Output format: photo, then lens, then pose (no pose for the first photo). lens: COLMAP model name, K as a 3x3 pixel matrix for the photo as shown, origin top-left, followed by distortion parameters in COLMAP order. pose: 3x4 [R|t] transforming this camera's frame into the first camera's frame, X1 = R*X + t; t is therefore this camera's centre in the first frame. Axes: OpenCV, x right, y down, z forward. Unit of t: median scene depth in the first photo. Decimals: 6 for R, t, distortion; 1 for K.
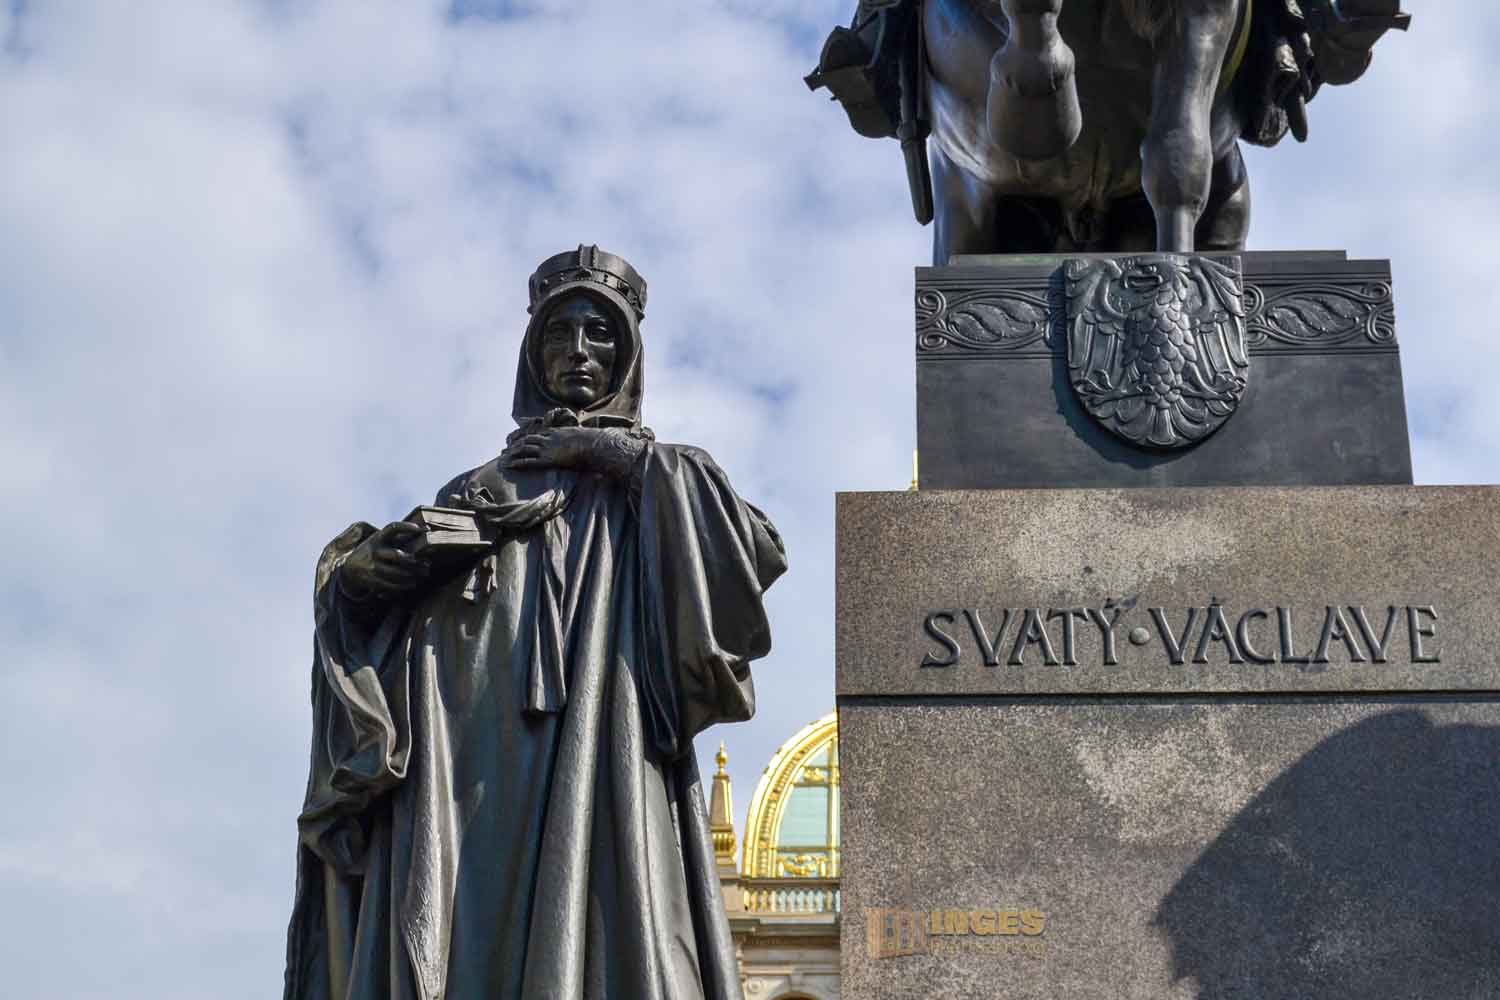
lens RADIAL K [[3318.6, 0, 750.0], [0, 3318.6, 500.0], [0, 0, 1]] dist [0.030759, 0.107337]
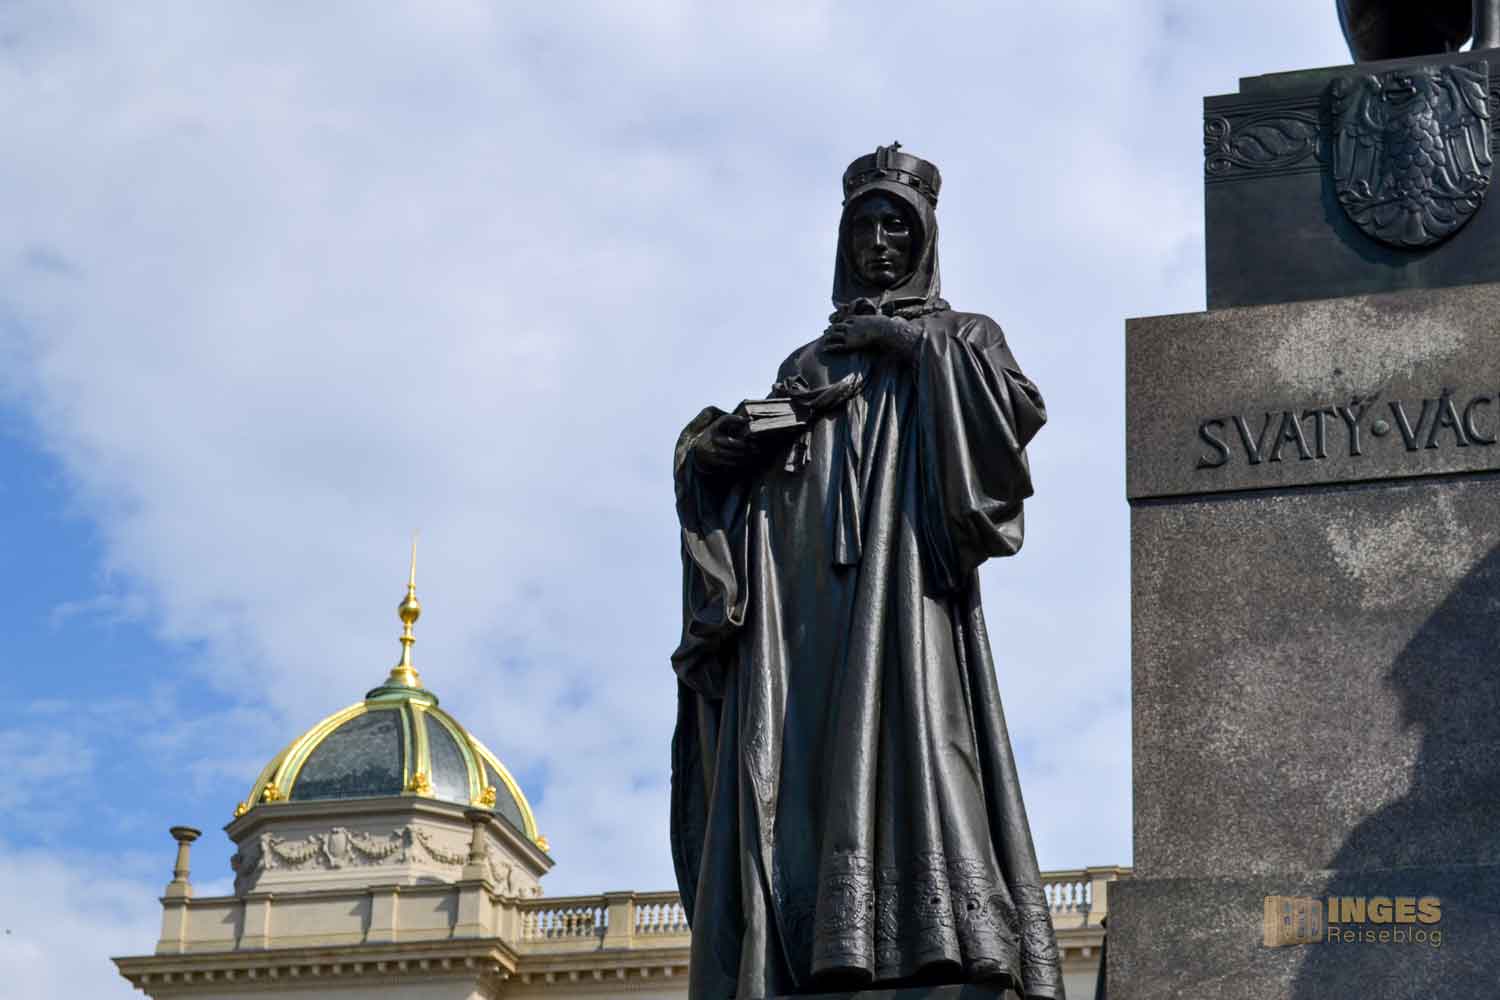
lens RADIAL K [[3318.6, 0, 750.0], [0, 3318.6, 500.0], [0, 0, 1]] dist [0.030759, 0.107337]
pose [[0.972929, -0.077795, -0.217615, 0.158701], [0.107019, 0.986254, 0.125893, -0.109353], [0.204829, -0.145774, 0.967882, -0.197249]]
